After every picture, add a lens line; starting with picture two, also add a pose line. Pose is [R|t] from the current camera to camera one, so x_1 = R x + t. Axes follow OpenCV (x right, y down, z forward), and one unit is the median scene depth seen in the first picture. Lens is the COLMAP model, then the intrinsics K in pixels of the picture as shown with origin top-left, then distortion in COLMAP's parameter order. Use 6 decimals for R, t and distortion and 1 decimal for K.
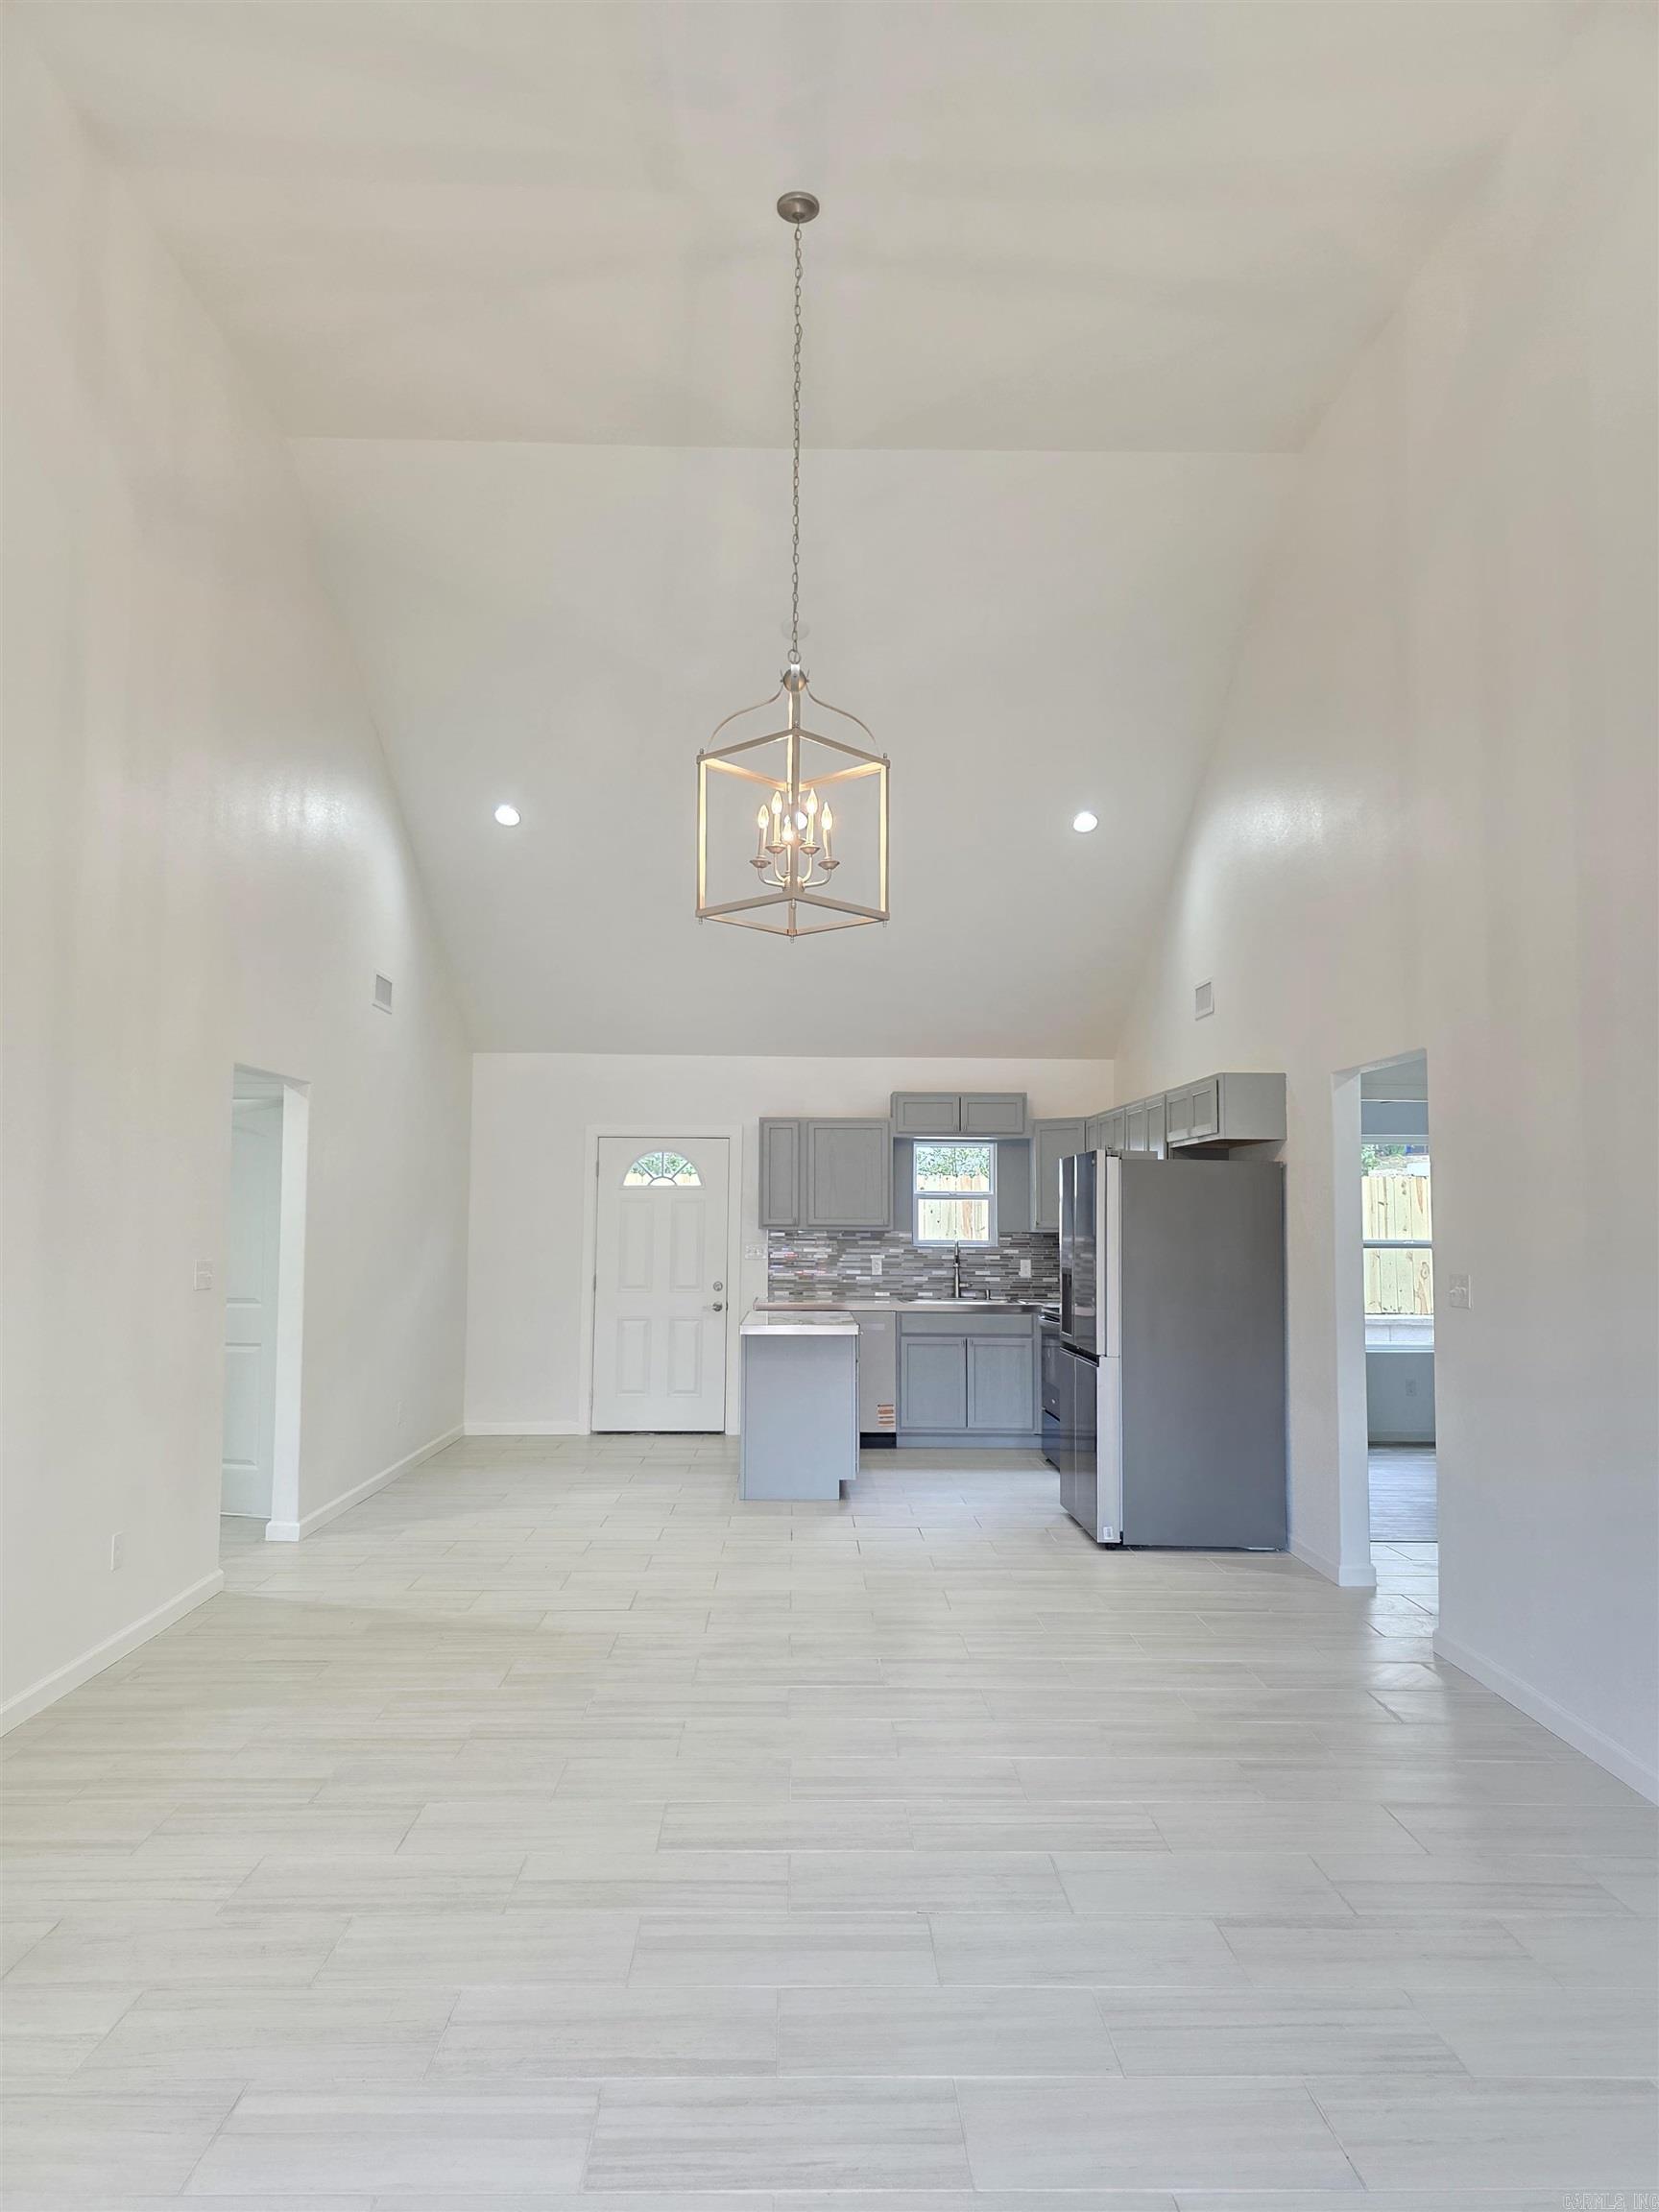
lens RADIAL K [[1482.4, 0, 823.4], [0, 1482.4, 1043.5], [0, 0, 1]] dist [0.066746, -0.074245]
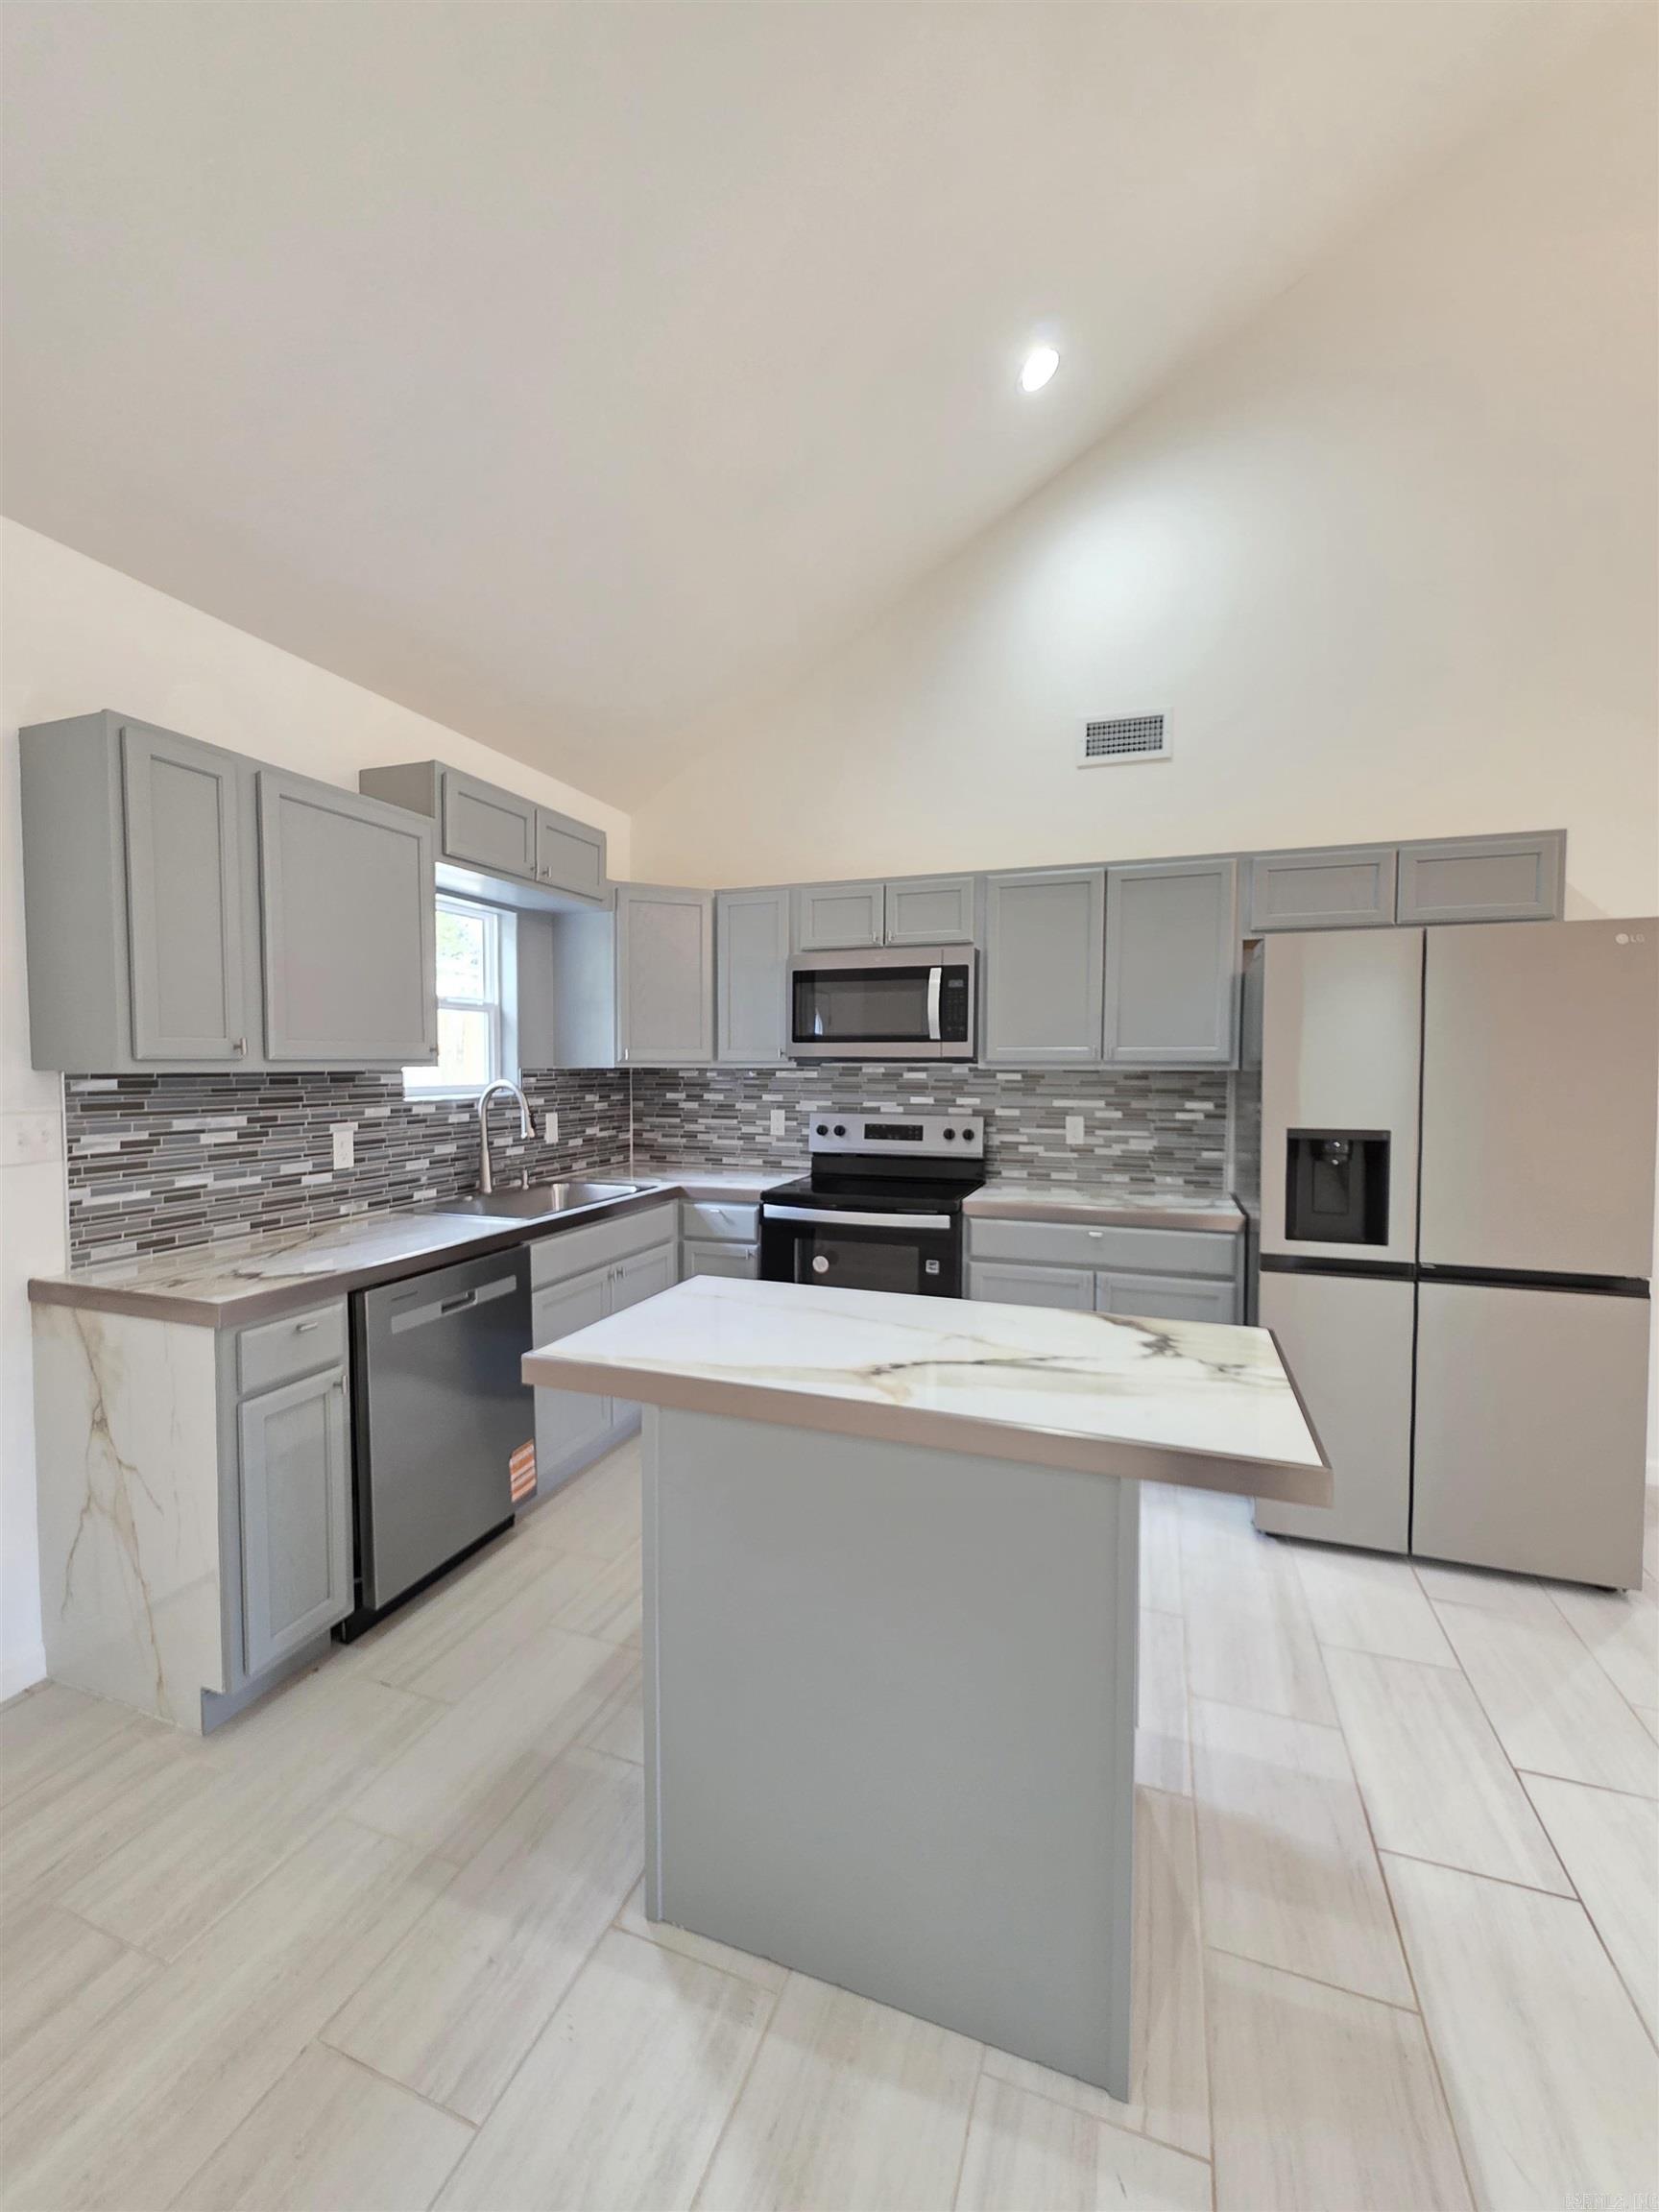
lens RADIAL K [[886.9, 0, 819.6], [0, 886.9, 1105.3], [0, 0, 1]] dist [-0.001090, -0.000637]
pose [[0.370695, -0.052745, 0.927256, -0.234386], [-0.113138, 0.988386, 0.101452, 0.135963], [-0.921838, -0.142516, 0.360422, 1.125747]]
